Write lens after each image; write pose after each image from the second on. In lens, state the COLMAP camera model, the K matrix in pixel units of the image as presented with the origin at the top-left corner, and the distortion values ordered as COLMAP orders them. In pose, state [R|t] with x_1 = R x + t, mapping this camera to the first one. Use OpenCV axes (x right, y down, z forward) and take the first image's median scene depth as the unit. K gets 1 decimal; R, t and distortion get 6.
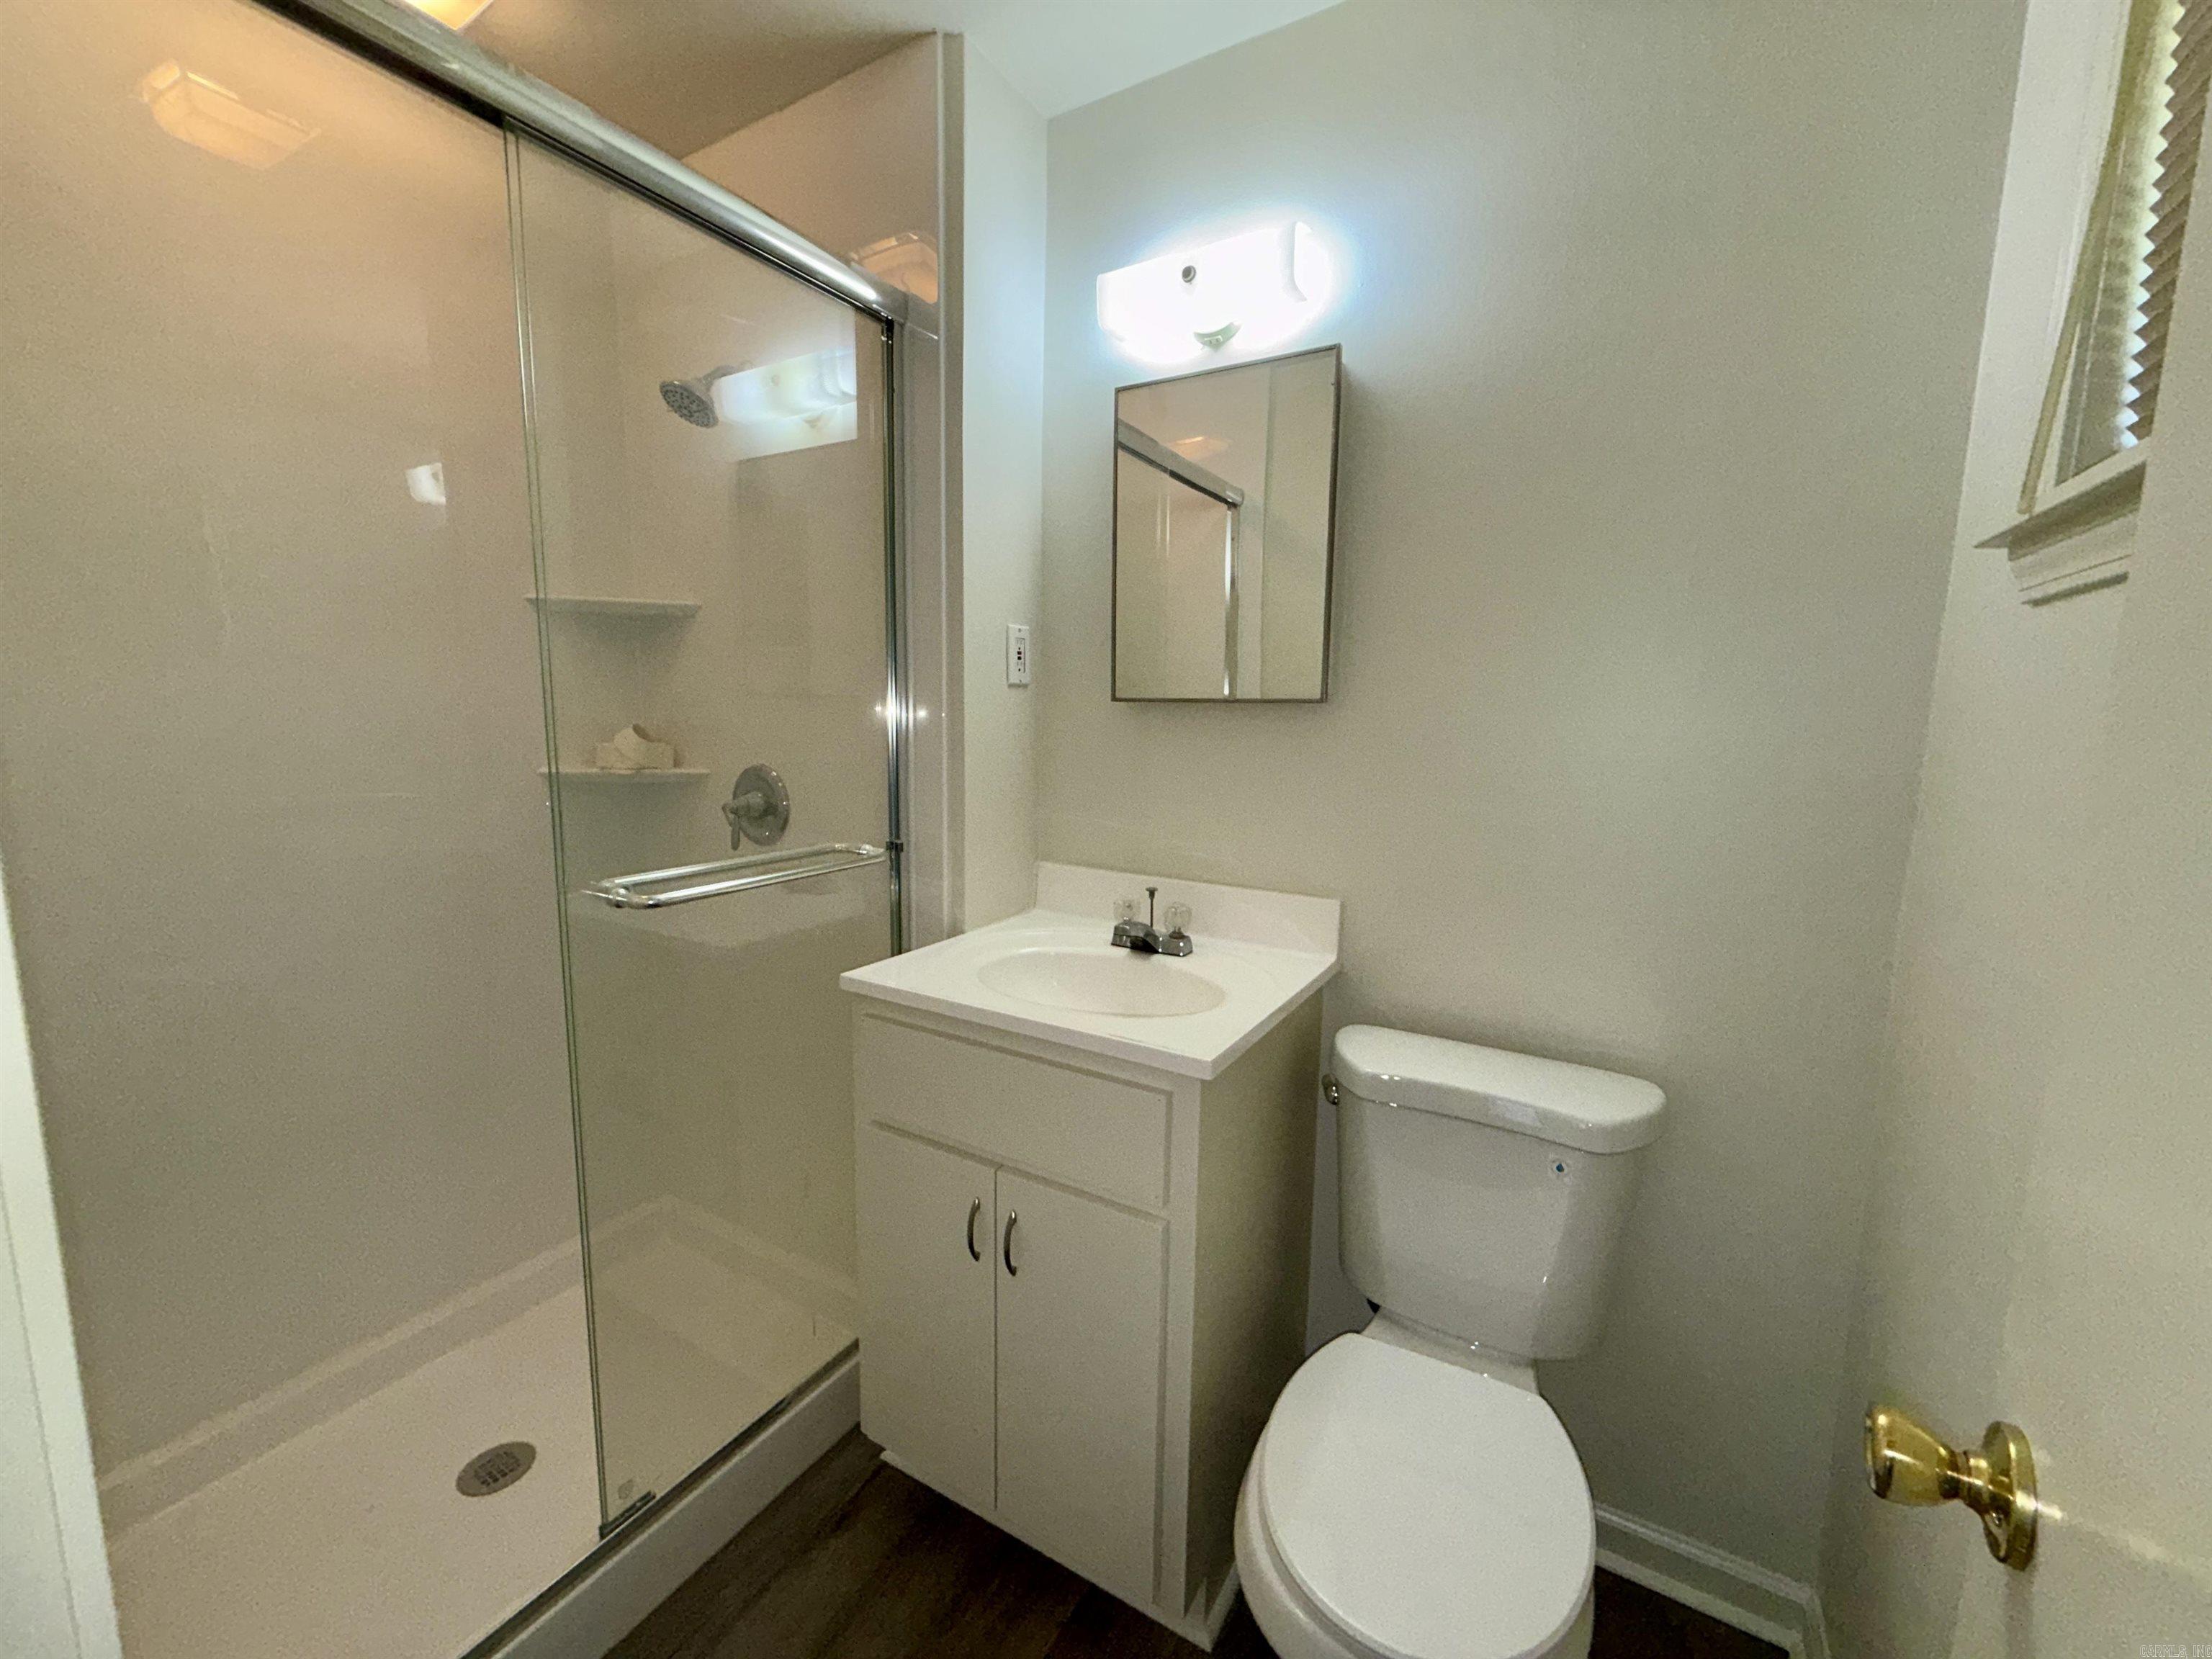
lens RADIAL K [[887.5, 0, 1106.9], [0, 887.5, 828.1], [0, 0, 1]] dist [-0.002762, -0.000325]
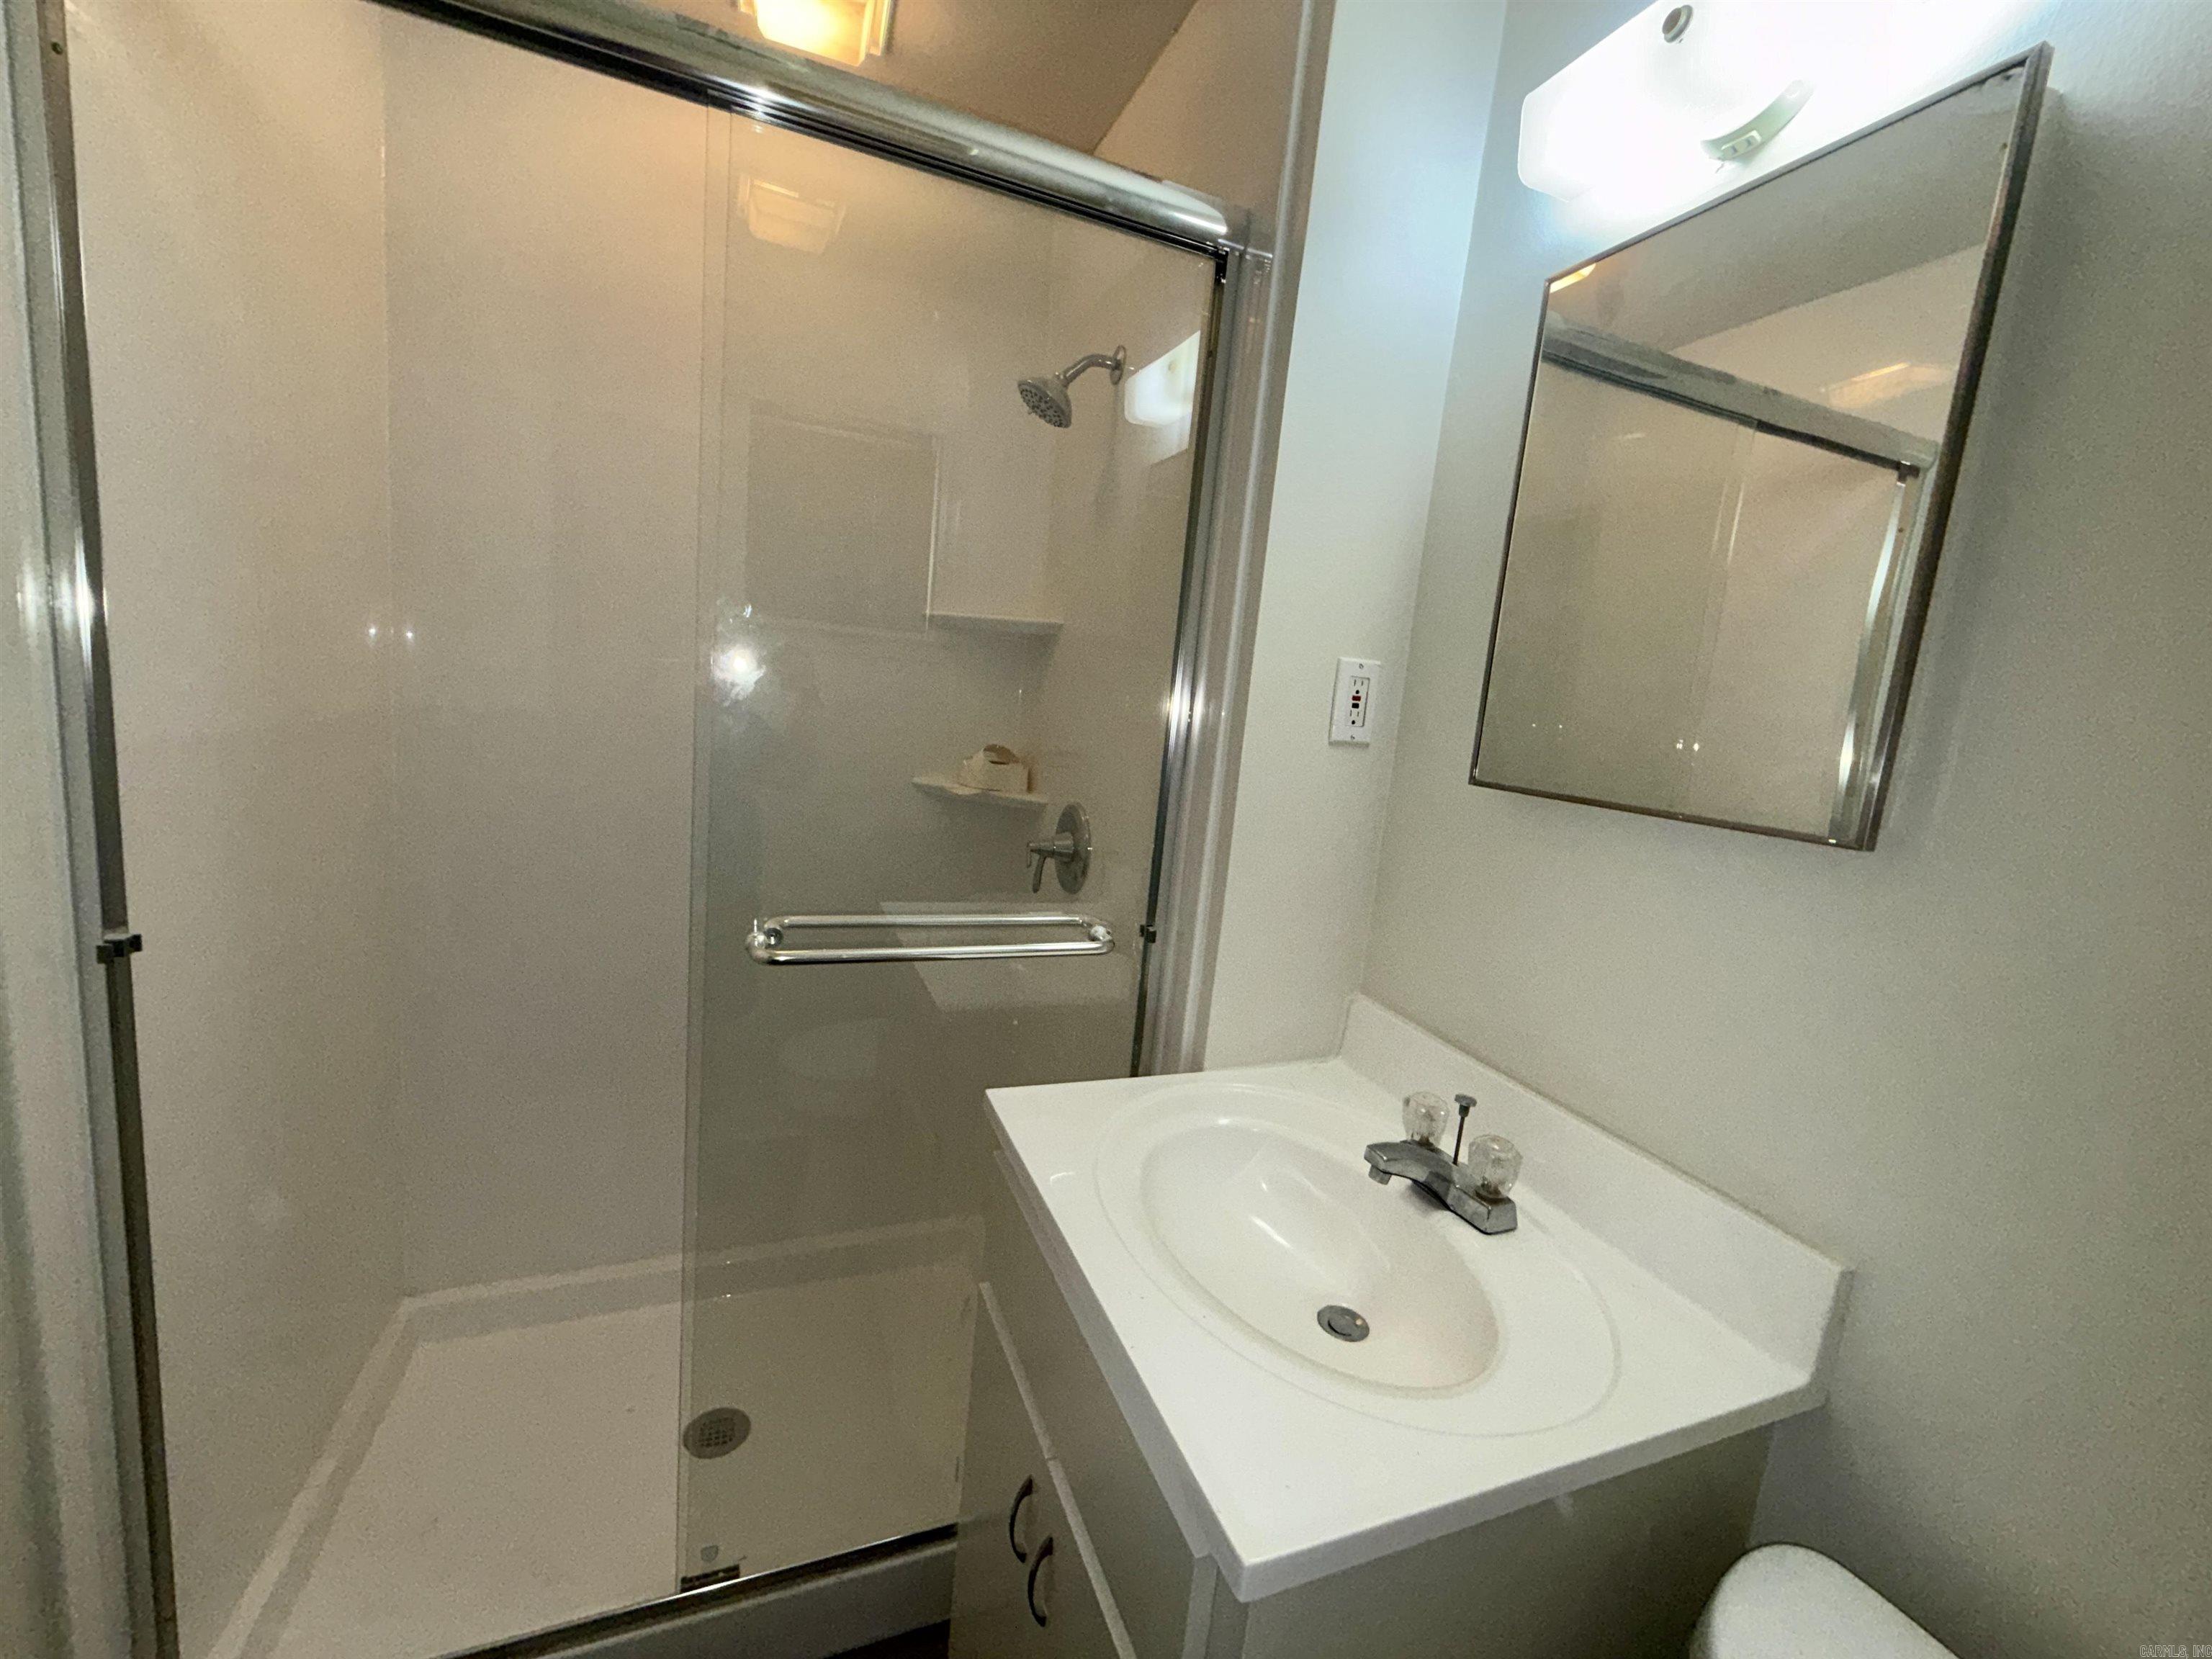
lens RADIAL K [[887.5, 0, 1103.4], [0, 887.5, 831.0], [0, 0, 1]] dist [-0.002762, -0.000325]
pose [[0.786262, 0.151967, -0.598914, 0.183332], [-0.165367, 0.985680, 0.033008, -0.087743], [0.595353, 0.073088, 0.800133, 0.343067]]
